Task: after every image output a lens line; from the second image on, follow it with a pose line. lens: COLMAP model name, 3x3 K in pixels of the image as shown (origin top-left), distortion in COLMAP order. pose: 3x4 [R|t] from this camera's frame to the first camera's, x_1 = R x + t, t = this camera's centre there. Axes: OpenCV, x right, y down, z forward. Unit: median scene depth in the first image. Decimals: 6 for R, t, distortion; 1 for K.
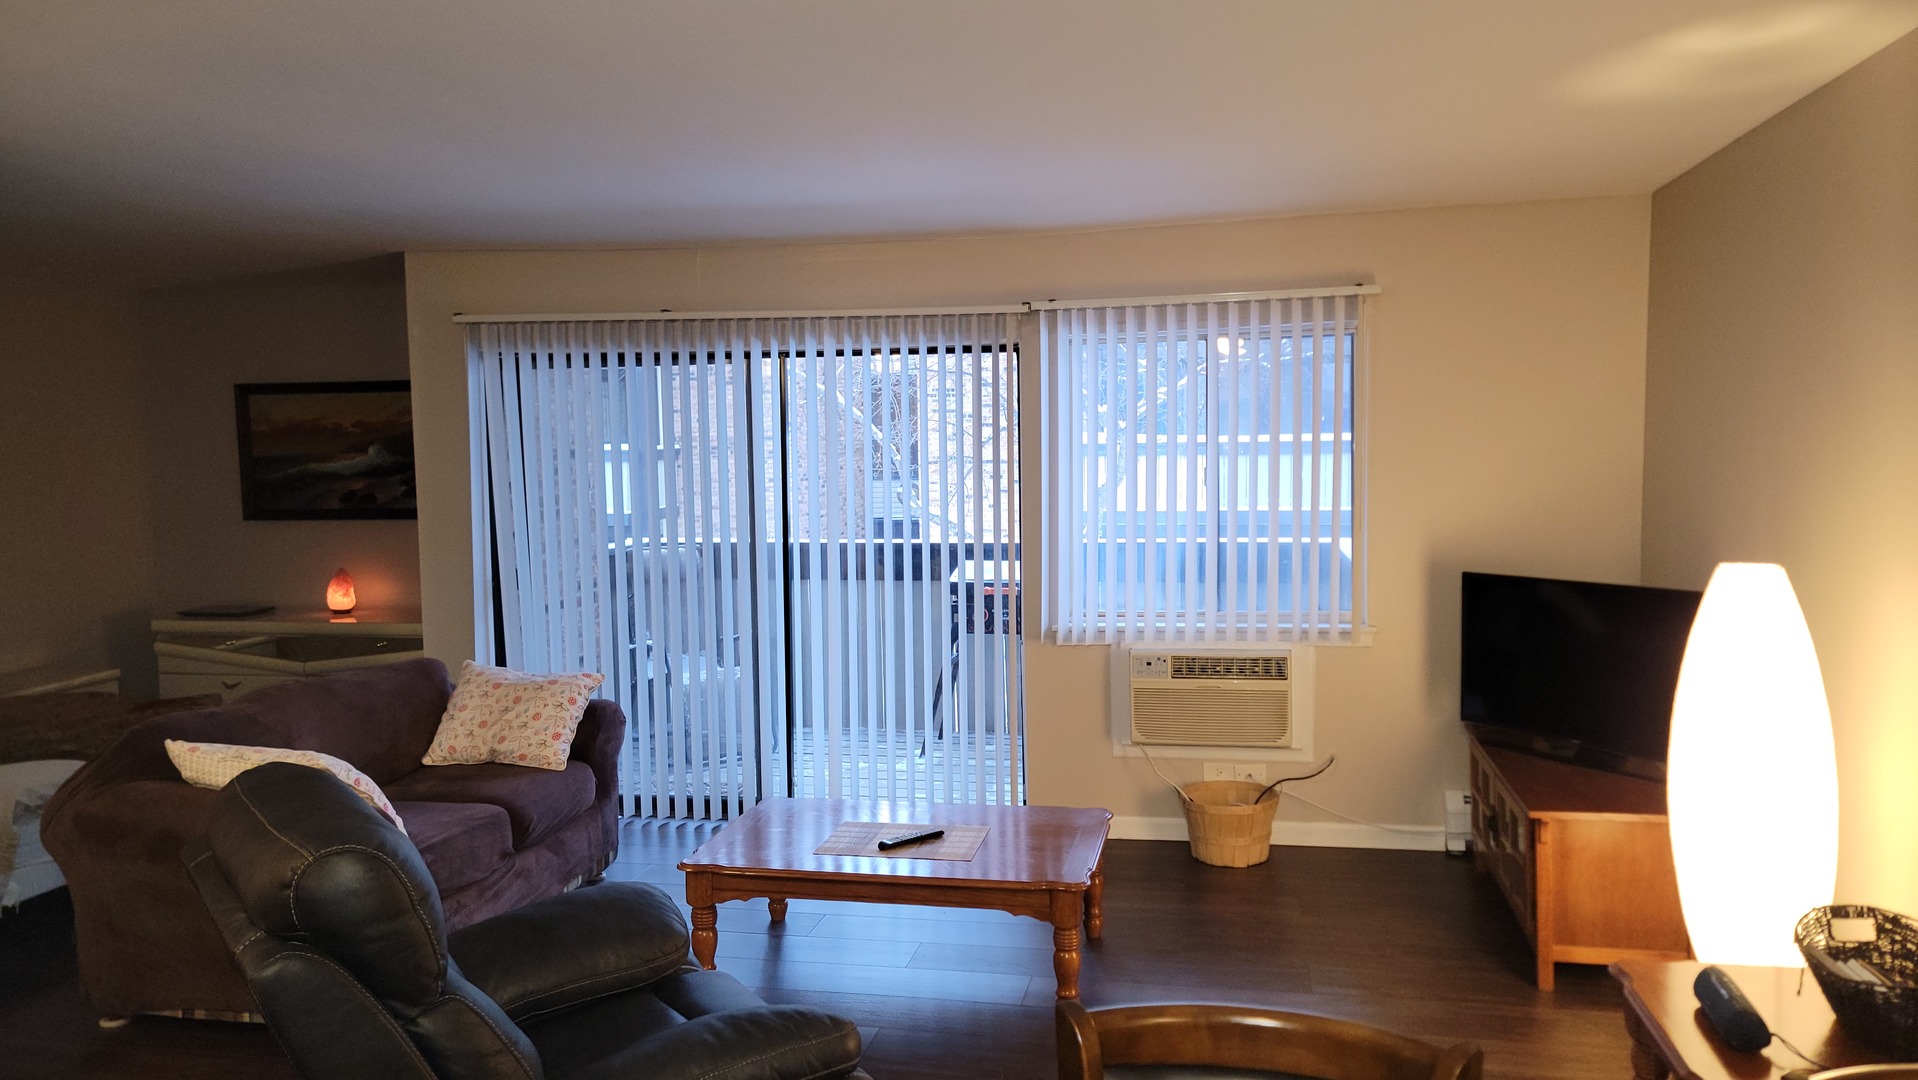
lens RADIAL K [[1271.2, 0, 959.0], [0, 1271.2, 540.0], [0, 0, 1]] dist [0.042646, -0.000310]
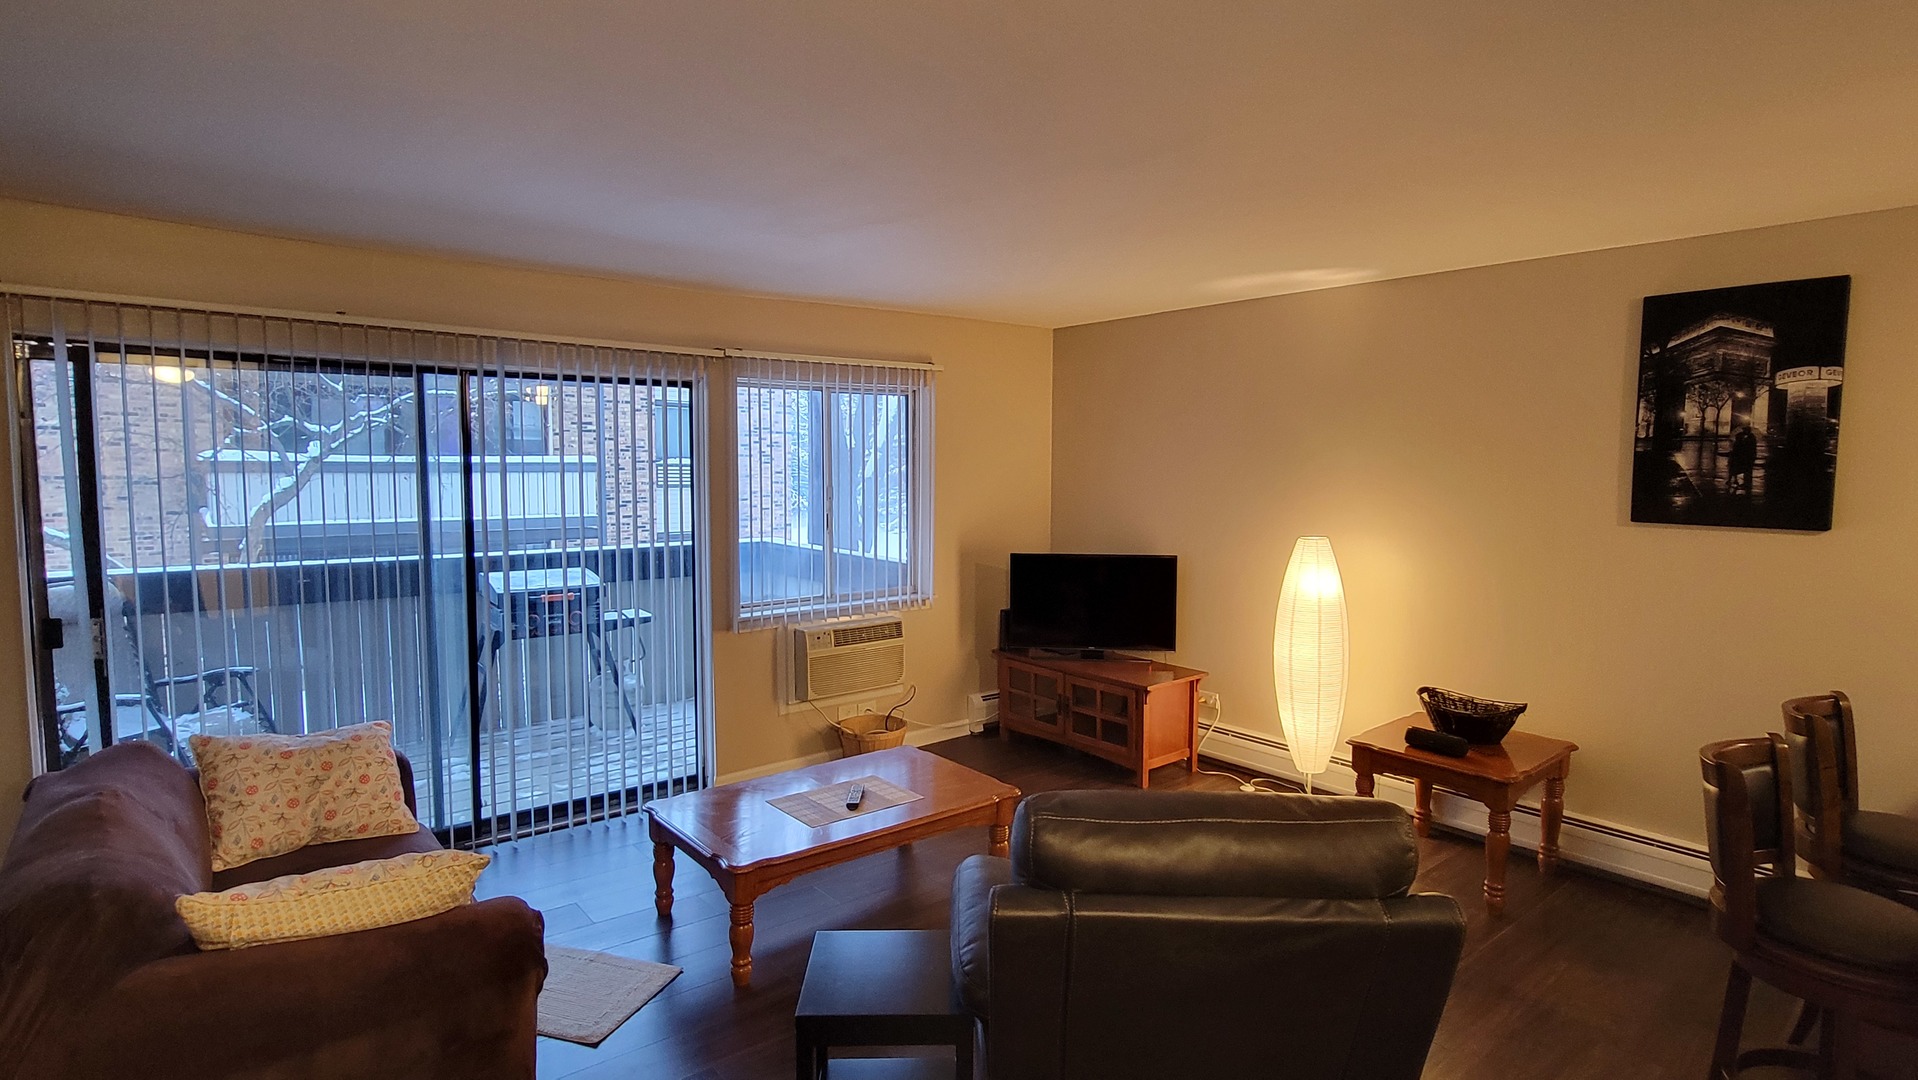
lens RADIAL K [[970.7, 0, 959.0], [0, 970.7, 540.0], [0, 0, 1]] dist [-0.004019, -0.000542]
pose [[0.648274, -0.042725, 0.760207, -0.511335], [0.039755, 0.998962, 0.022241, -0.019146], [-0.760368, 0.015804, 0.649300, 0.248100]]
